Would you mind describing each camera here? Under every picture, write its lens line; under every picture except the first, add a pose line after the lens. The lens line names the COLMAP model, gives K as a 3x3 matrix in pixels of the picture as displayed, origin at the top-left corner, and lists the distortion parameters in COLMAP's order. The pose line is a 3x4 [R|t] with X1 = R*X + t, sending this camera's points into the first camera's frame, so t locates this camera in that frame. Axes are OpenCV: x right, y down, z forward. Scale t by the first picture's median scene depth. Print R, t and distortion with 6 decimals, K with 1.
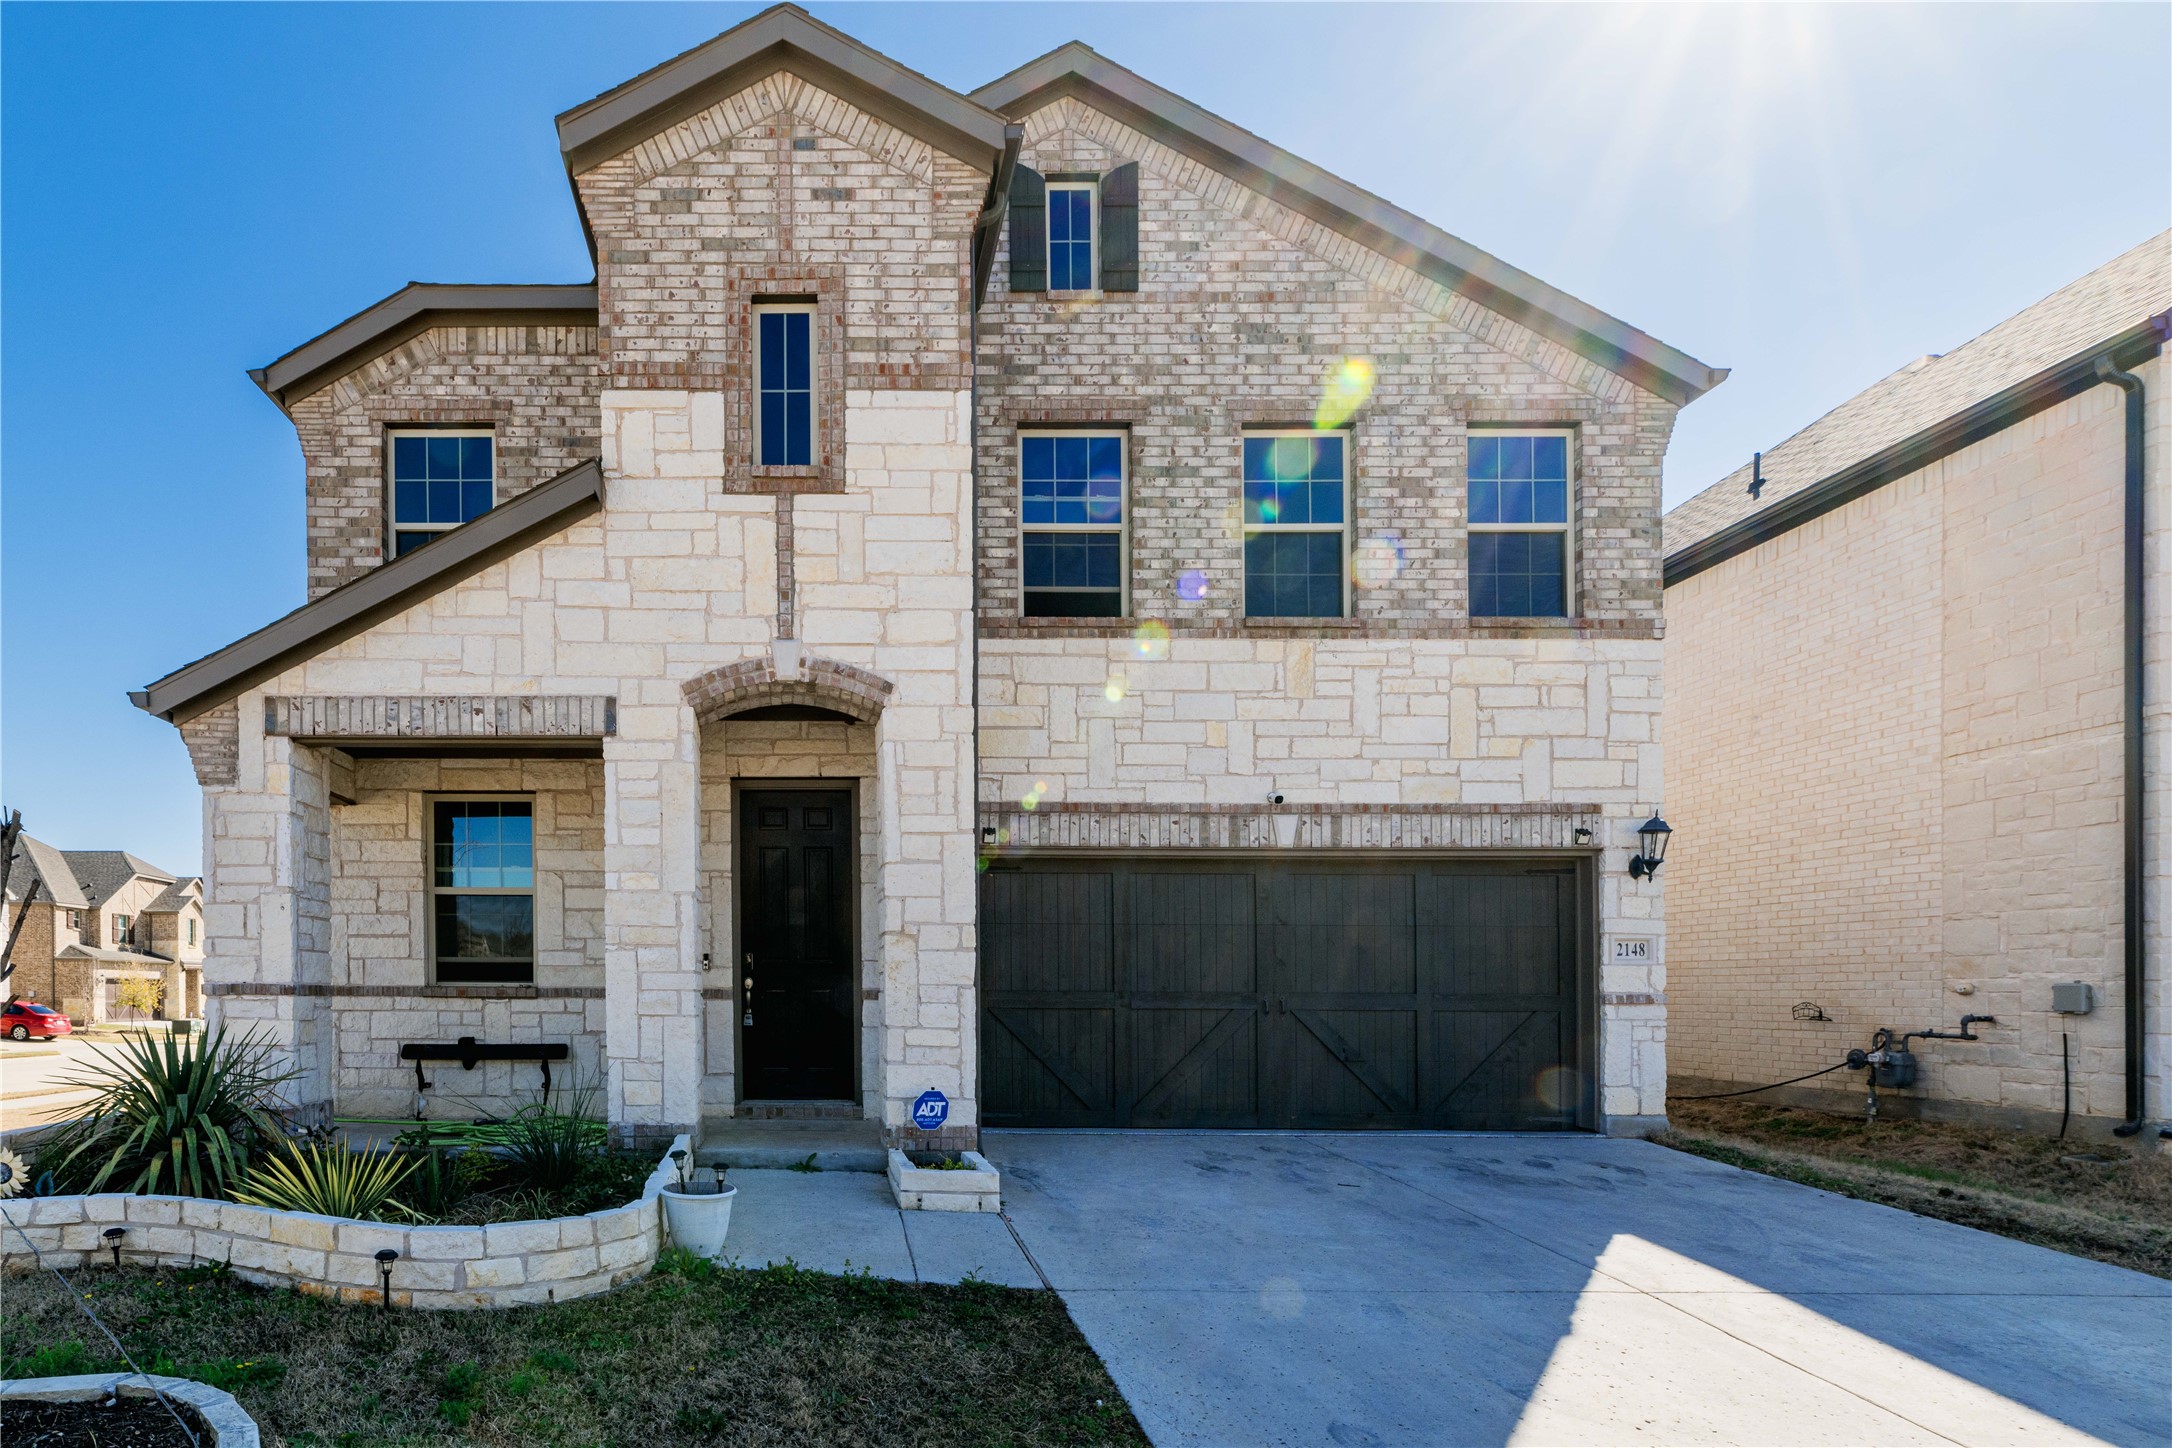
lens RADIAL K [[1057.4, 0, 1087.7], [0, 1057.4, 995.5], [0, 0, 1]] dist [0.000950, -0.000248]
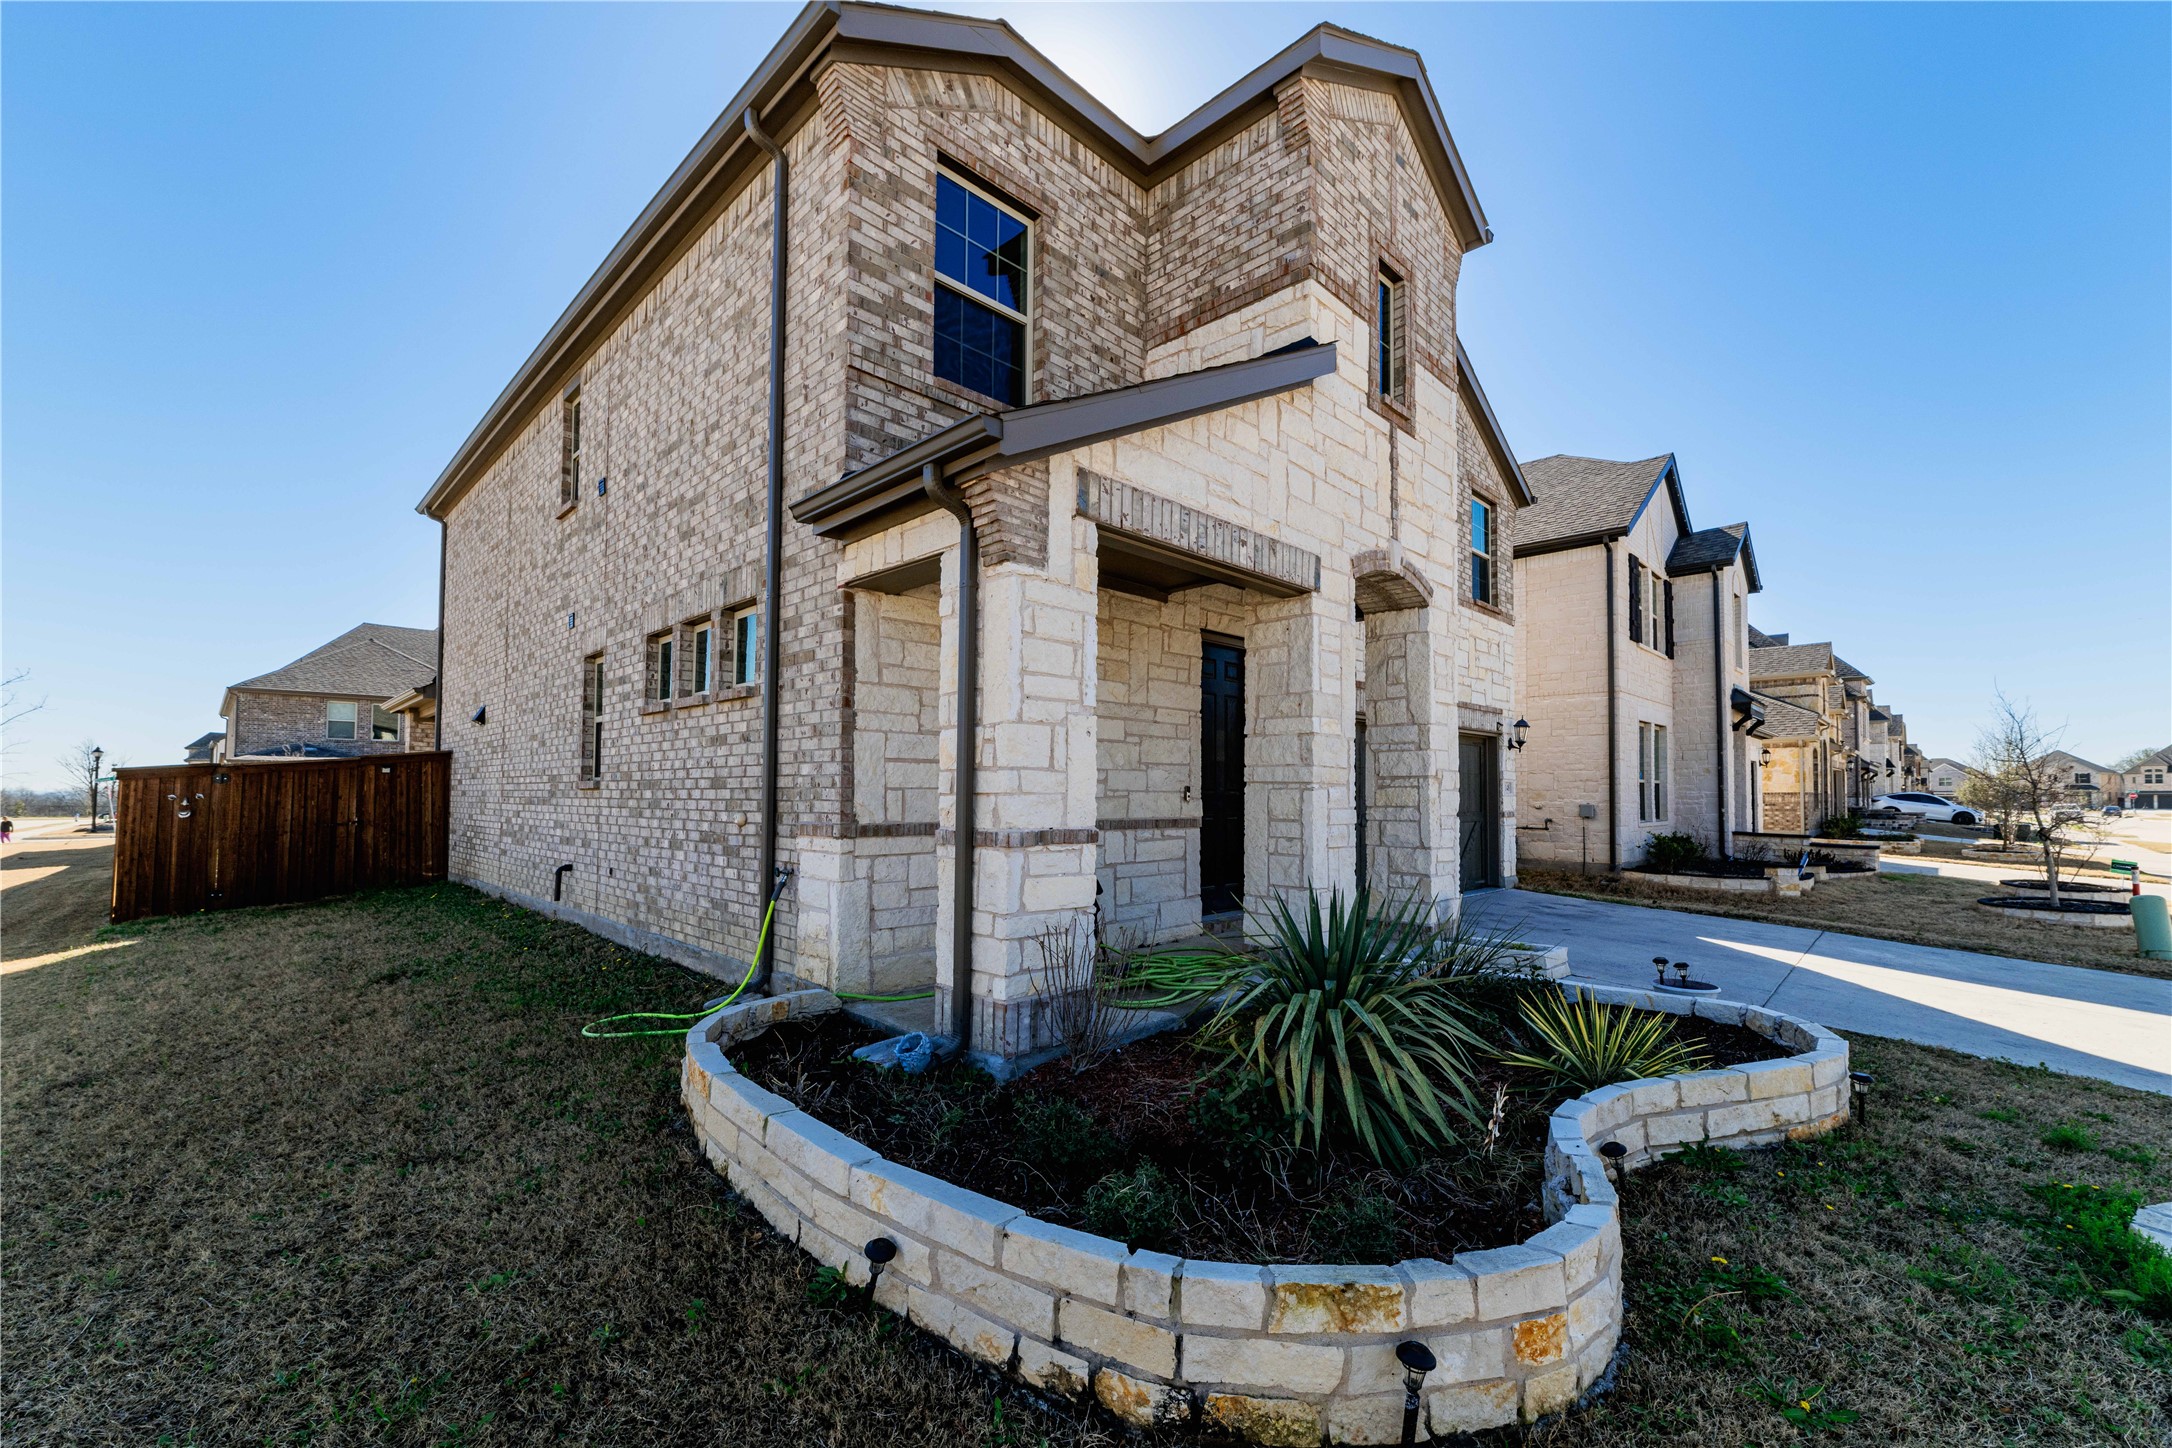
lens RADIAL K [[766.7, 0, 1082.0], [0, 766.7, 766.9], [0, 0, 1]] dist [0.000120, -0.000055]
pose [[0.753694, 0.024967, 0.656751, -0.955057], [-0.001050, 0.999323, -0.036785, -0.030237], [-0.657225, 0.027035, 0.753209, 0.475271]]
